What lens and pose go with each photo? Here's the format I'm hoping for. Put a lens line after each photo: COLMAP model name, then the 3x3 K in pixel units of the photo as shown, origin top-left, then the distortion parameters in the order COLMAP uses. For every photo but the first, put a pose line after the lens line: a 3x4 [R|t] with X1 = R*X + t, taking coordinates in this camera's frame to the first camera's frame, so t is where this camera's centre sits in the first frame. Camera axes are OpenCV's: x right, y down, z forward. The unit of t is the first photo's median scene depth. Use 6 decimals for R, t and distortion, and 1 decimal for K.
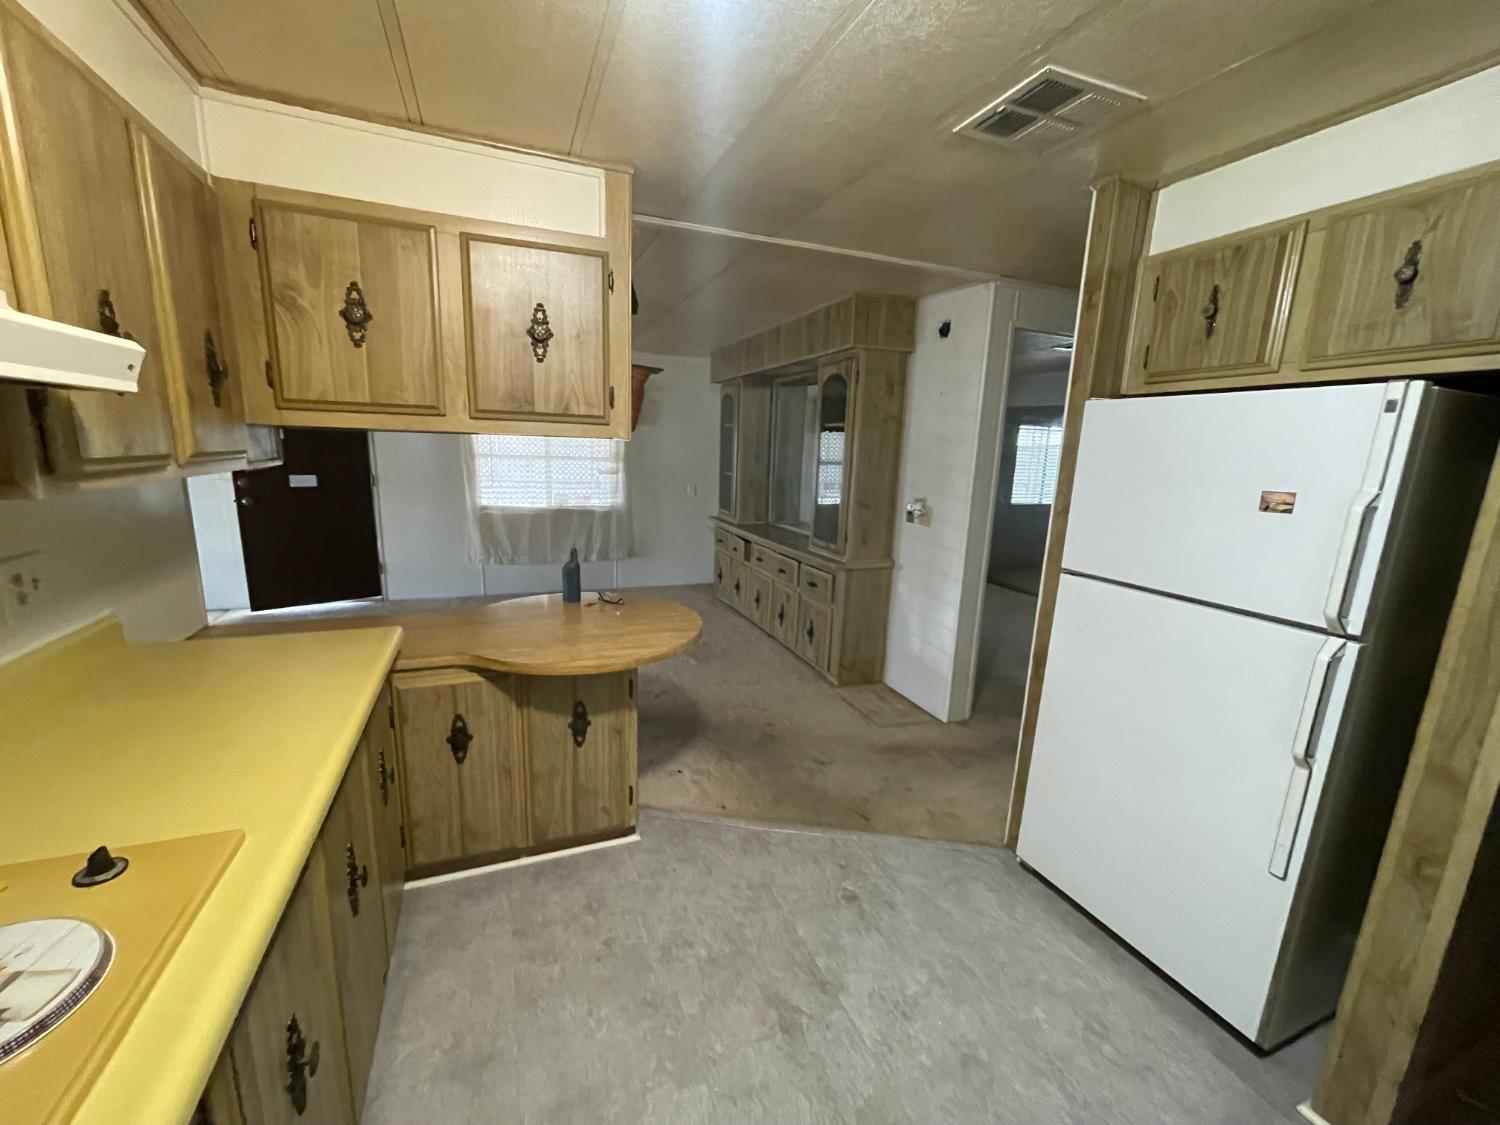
lens RADIAL K [[608.8, 0, 742.3], [0, 608.8, 568.9], [0, 0, 1]] dist [0.001676, -0.000253]
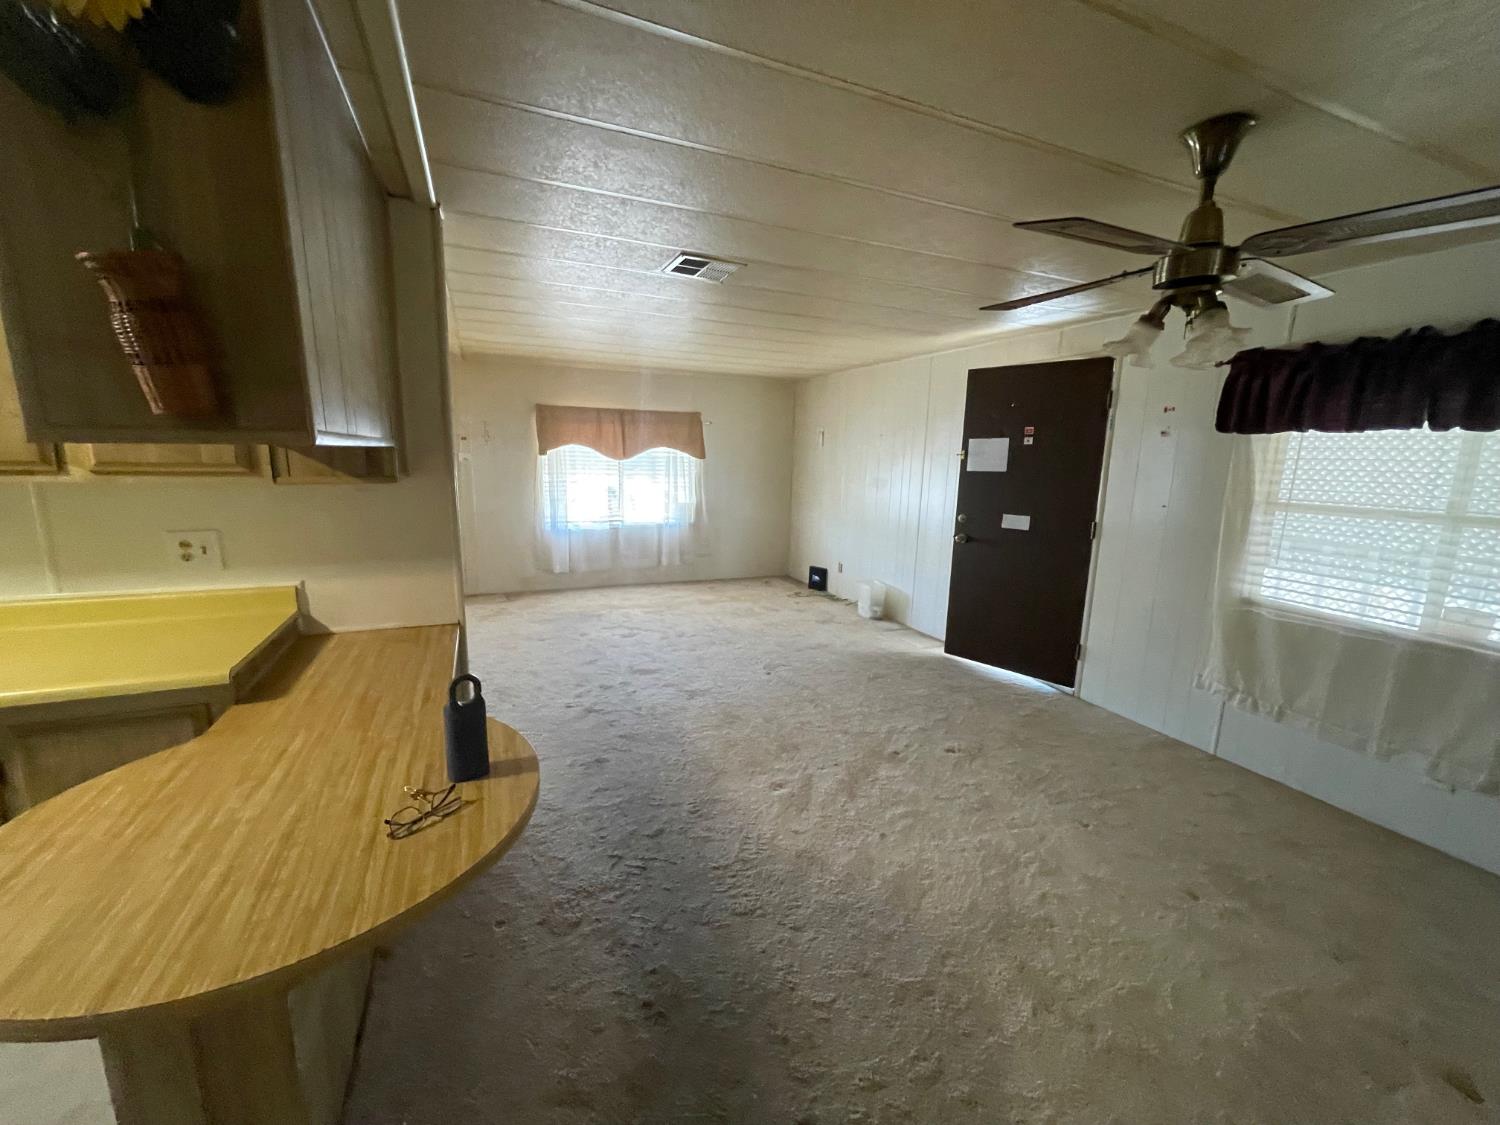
lens RADIAL K [[608.8, 0, 742.3], [0, 608.8, 568.9], [0, 0, 1]] dist [0.001676, -0.000253]
pose [[0.016995, 0.155434, -0.987700, 0.276762], [-0.222038, 0.963764, 0.147847, -0.347467], [0.974890, 0.216794, 0.050892, 1.727040]]
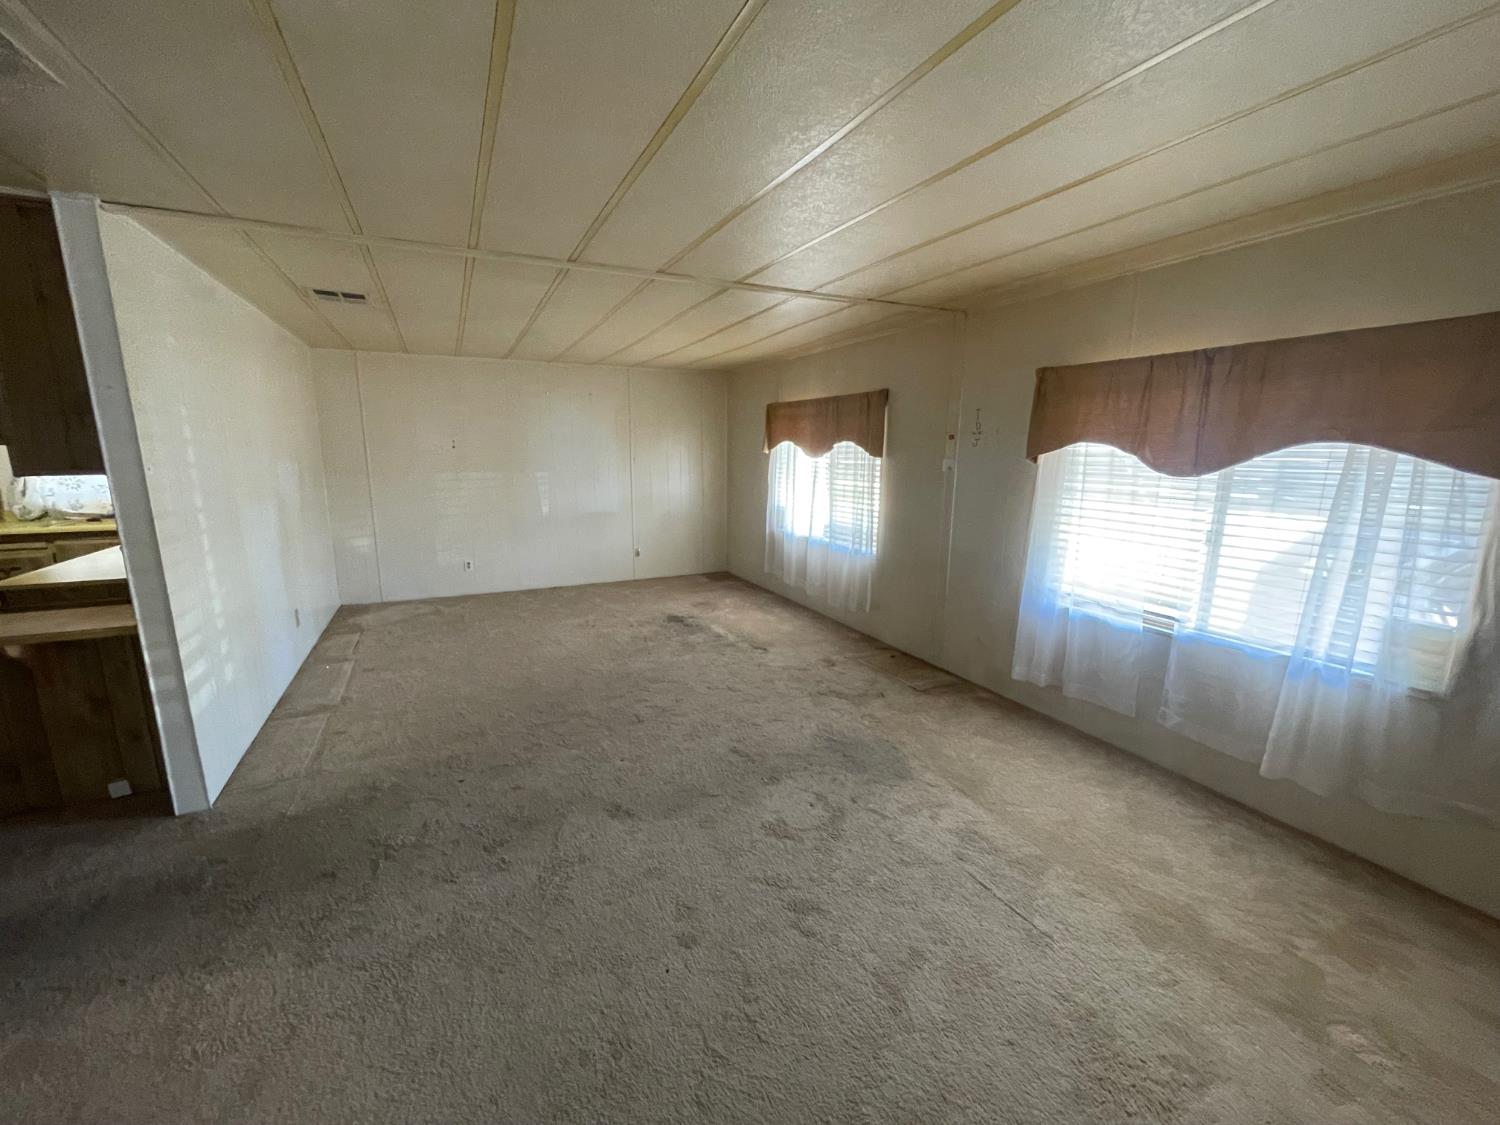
lens RADIAL K [[608.8, 0, 742.3], [0, 608.8, 568.9], [0, 0, 1]] dist [0.001676, -0.000253]
pose [[-0.997442, -0.025881, -0.066633, -2.296140], [-0.049847, 0.919949, 0.388857, -0.590698], [0.051235, 0.391184, -0.918885, 2.458593]]
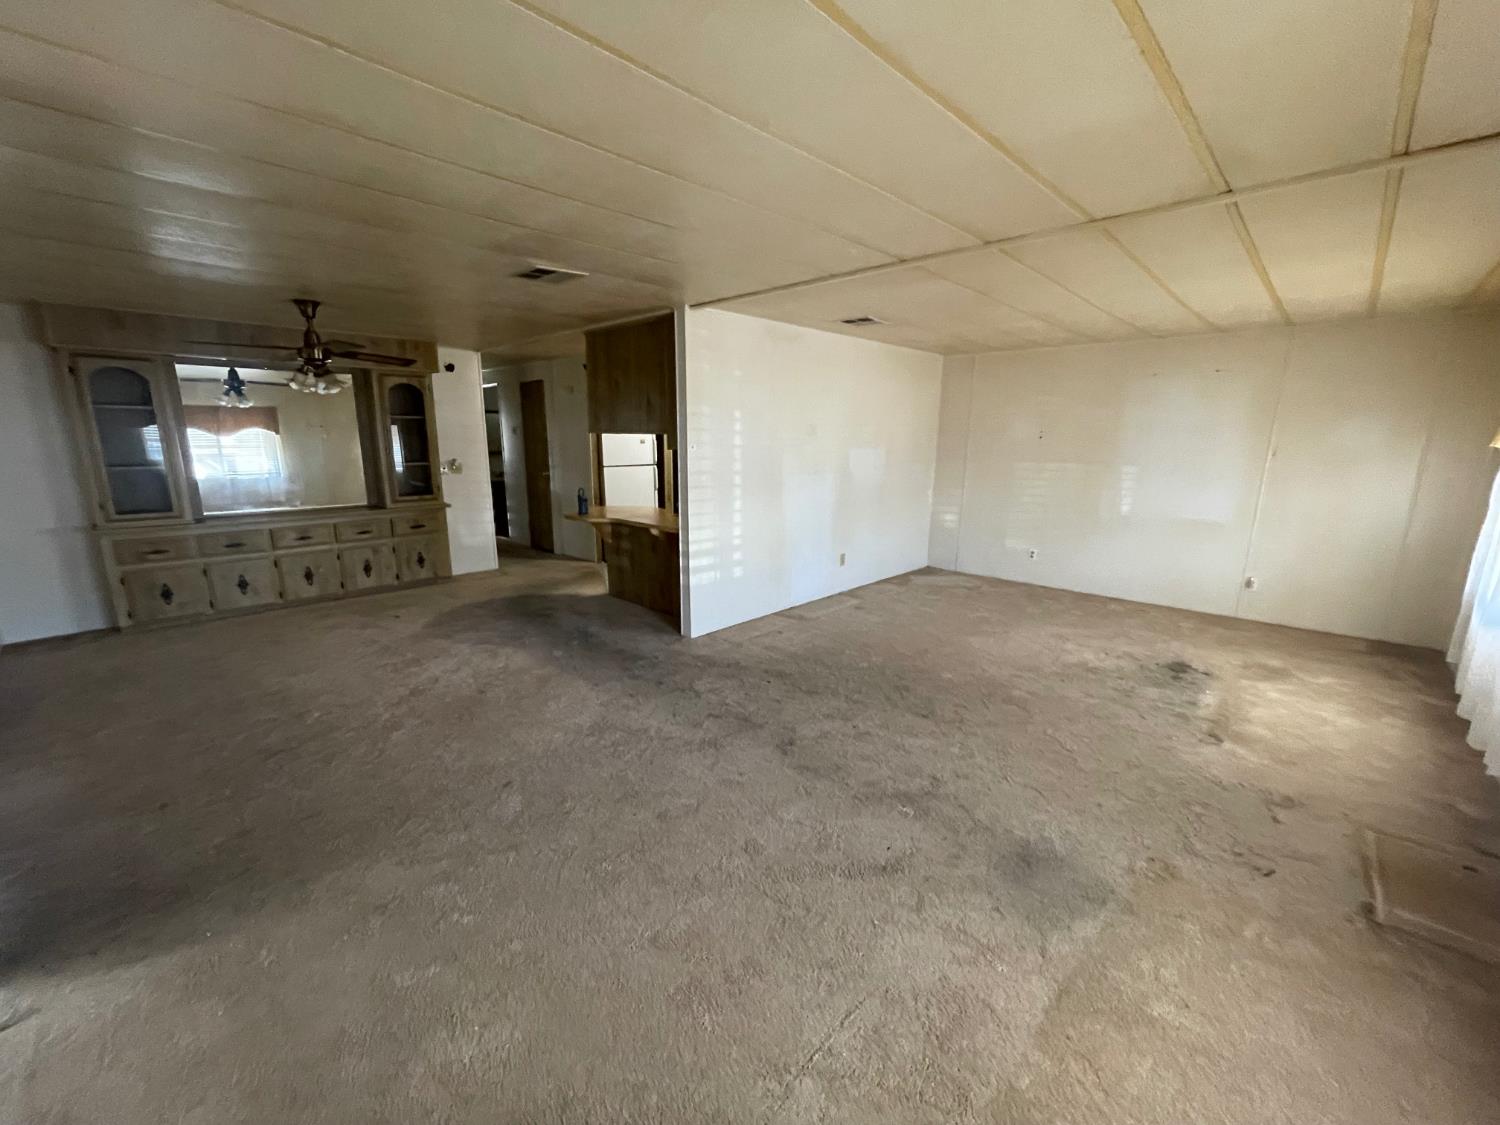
lens RADIAL K [[608.8, 0, 742.3], [0, 608.8, 568.9], [0, 0, 1]] dist [0.001676, -0.000253]
pose [[-0.408879, -0.234222, 0.882019, -3.450469], [0.164040, 0.931897, 0.323511, -0.515107], [-0.897724, 0.276963, -0.342611, 1.891109]]
